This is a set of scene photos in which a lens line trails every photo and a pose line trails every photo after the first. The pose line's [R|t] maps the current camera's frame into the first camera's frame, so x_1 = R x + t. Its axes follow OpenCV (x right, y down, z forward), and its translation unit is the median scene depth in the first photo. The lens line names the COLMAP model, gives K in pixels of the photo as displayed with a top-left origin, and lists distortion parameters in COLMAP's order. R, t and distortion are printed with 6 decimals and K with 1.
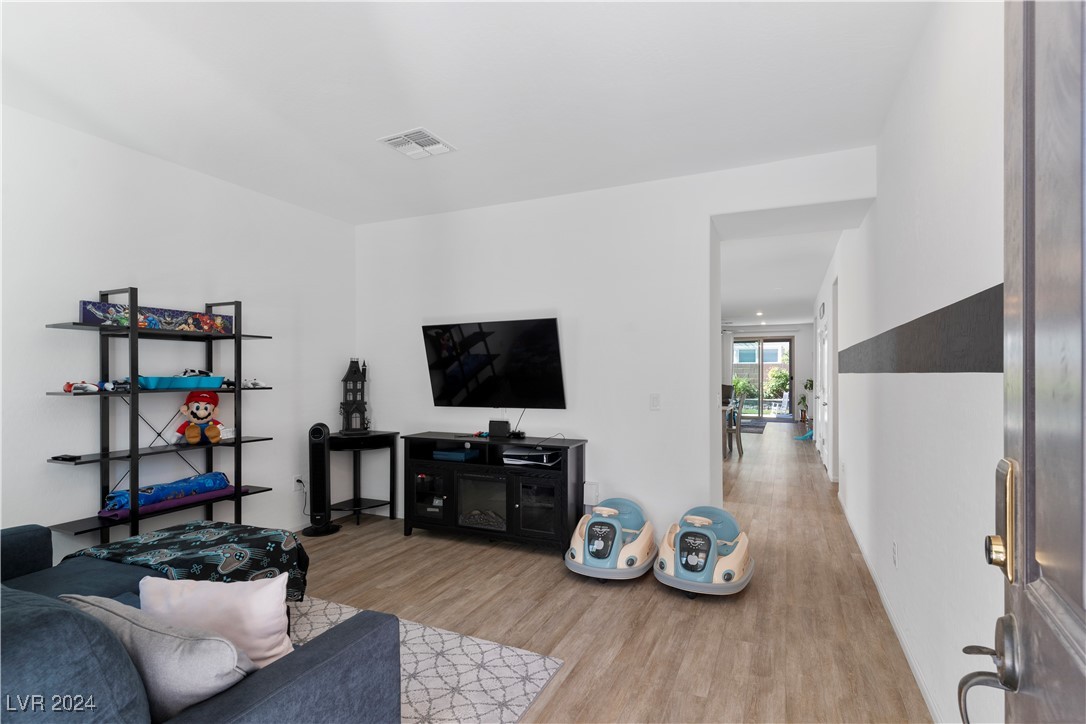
lens RADIAL K [[534.6, 0, 541.0], [0, 534.6, 378.6], [0, 0, 1]] dist [-0.003898, -0.000620]
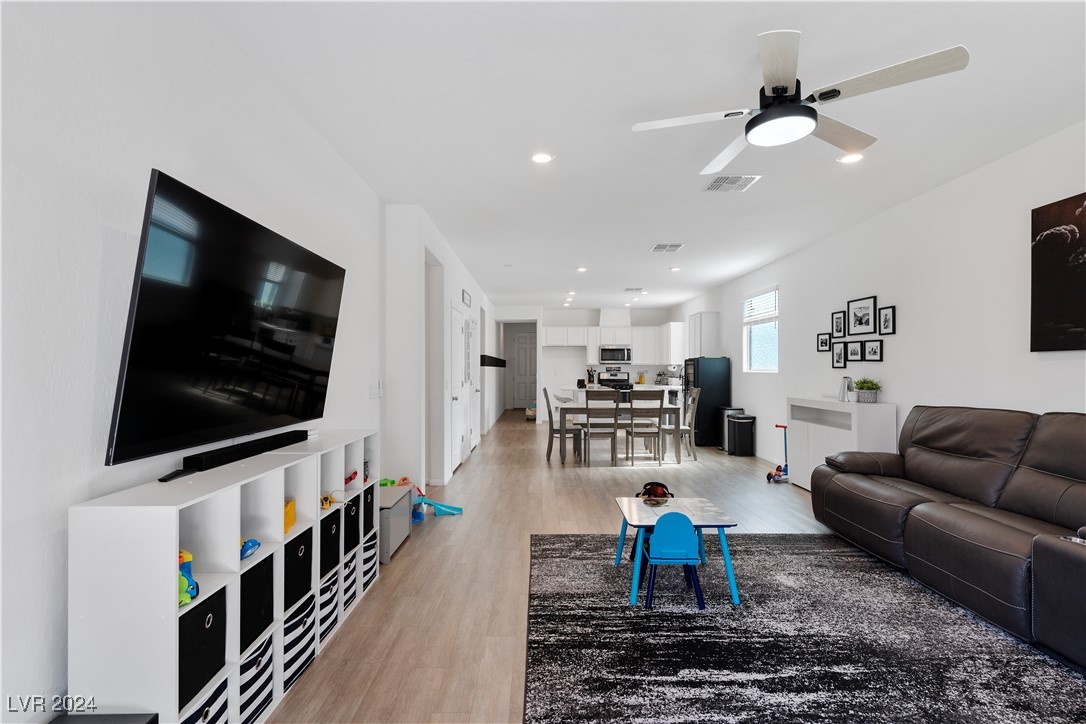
lens RADIAL K [[520.3, 0, 535.4], [0, 520.3, 371.5], [0, 0, 1]] dist [0.000804, -0.000323]
pose [[-0.911335, 0.005090, -0.411634, 1.432333], [-0.000064, 0.999922, 0.012506, -0.019191], [0.411665, 0.011424, -0.911264, 3.400080]]
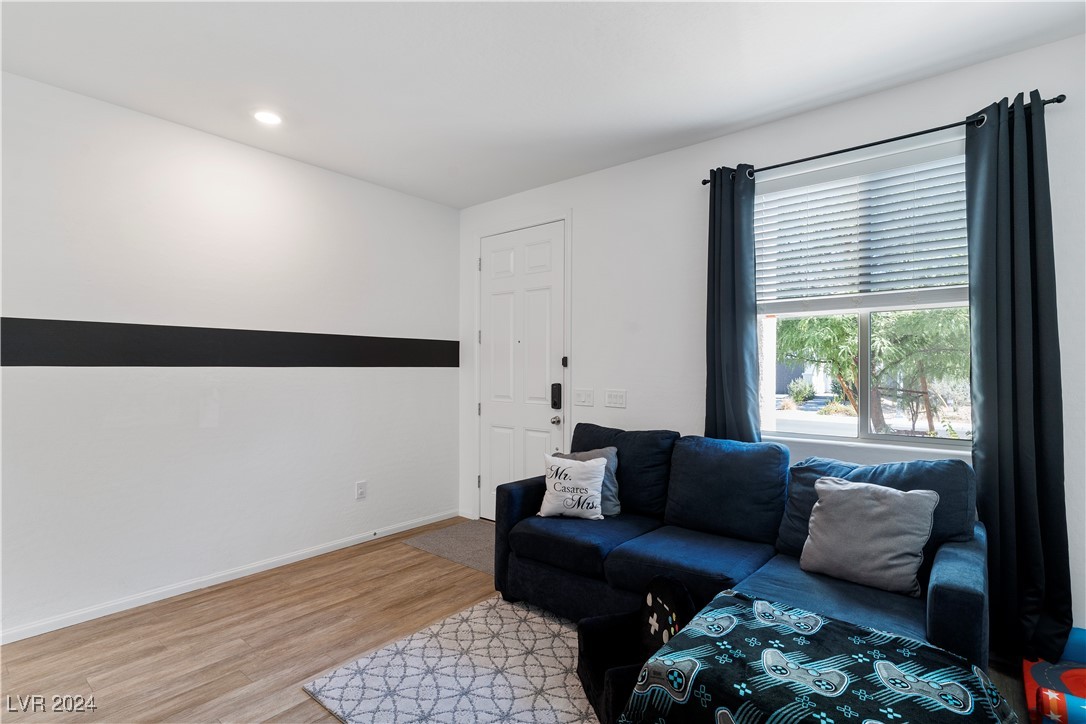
lens RADIAL K [[520.3, 0, 535.4], [0, 520.3, 371.5], [0, 0, 1]] dist [0.000804, -0.000323]
pose [[-0.964513, -0.005682, 0.263975, -0.305174], [-0.000888, 0.999833, 0.018278, -0.009161], [-0.264035, 0.017395, -0.964356, 0.939369]]
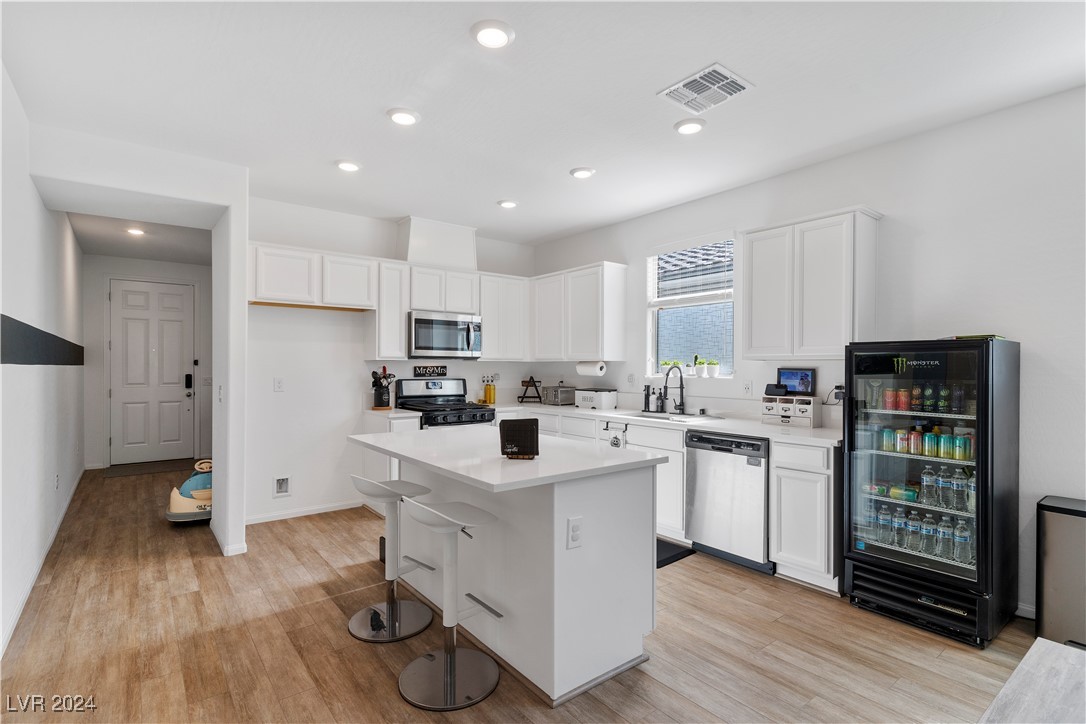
lens RADIAL K [[520.3, 0, 535.4], [0, 520.3, 371.5], [0, 0, 1]] dist [0.000804, -0.000323]
pose [[-0.464590, 0.014013, -0.885415, 0.819785], [-0.006073, 0.999801, 0.019010, -0.018781], [0.885505, 0.014209, -0.464413, 1.775957]]
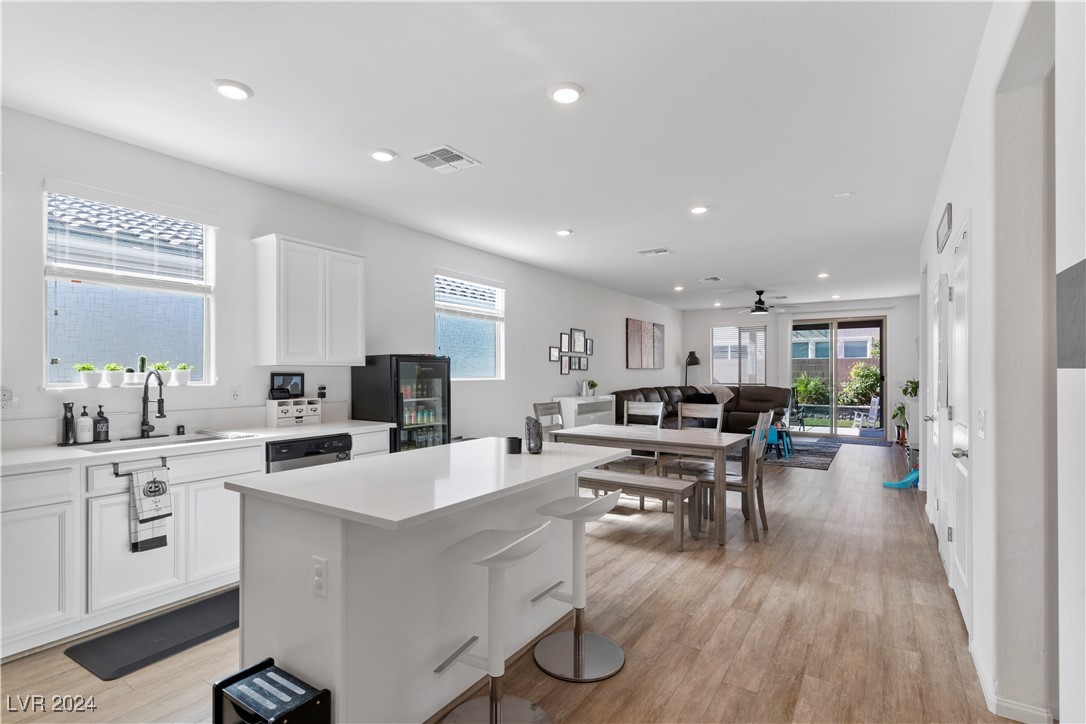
lens RADIAL K [[527.6, 0, 540.9], [0, 527.6, 368.7], [0, 0, 1]] dist [0.003434, 0.000752]
pose [[0.989594, 0.002329, -0.143869, 0.462863], [-0.004176, 0.999913, -0.012537, -0.008990], [0.143827, 0.013007, 0.989517, 0.924707]]
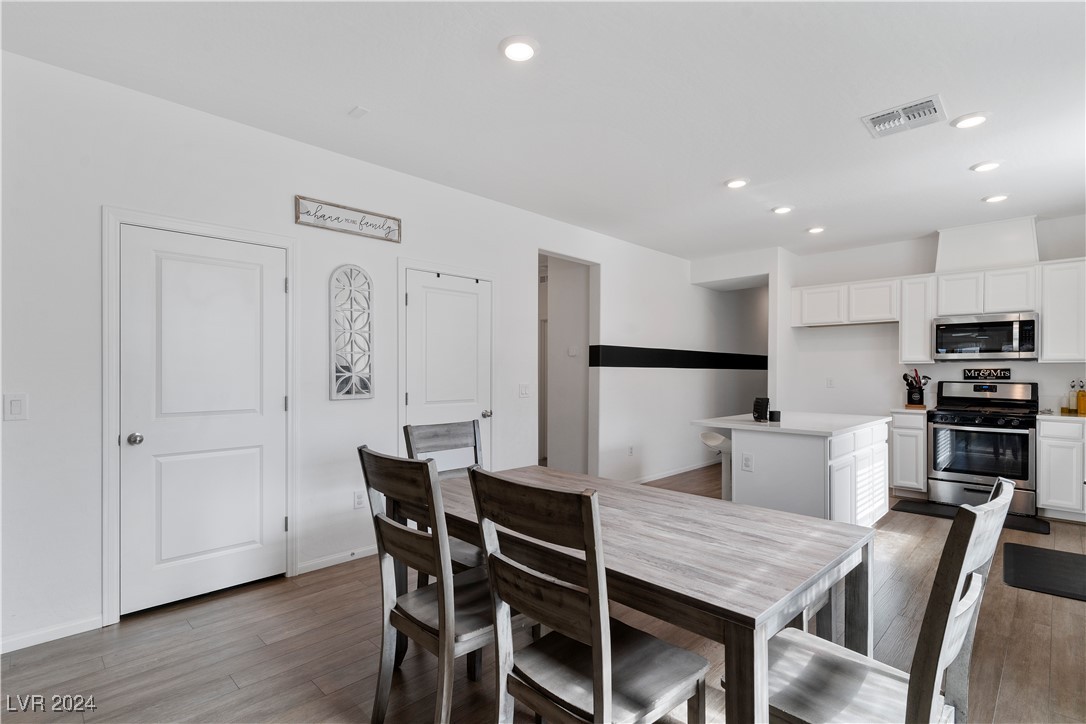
lens RADIAL K [[520.3, 0, 535.4], [0, 520.3, 371.5], [0, 0, 1]] dist [0.000804, -0.000323]
pose [[-0.934651, -0.000061, 0.355568, 0.420863], [0.001579, 0.999989, 0.004322, -0.008111], [-0.355564, 0.004601, -0.934641, 2.445397]]
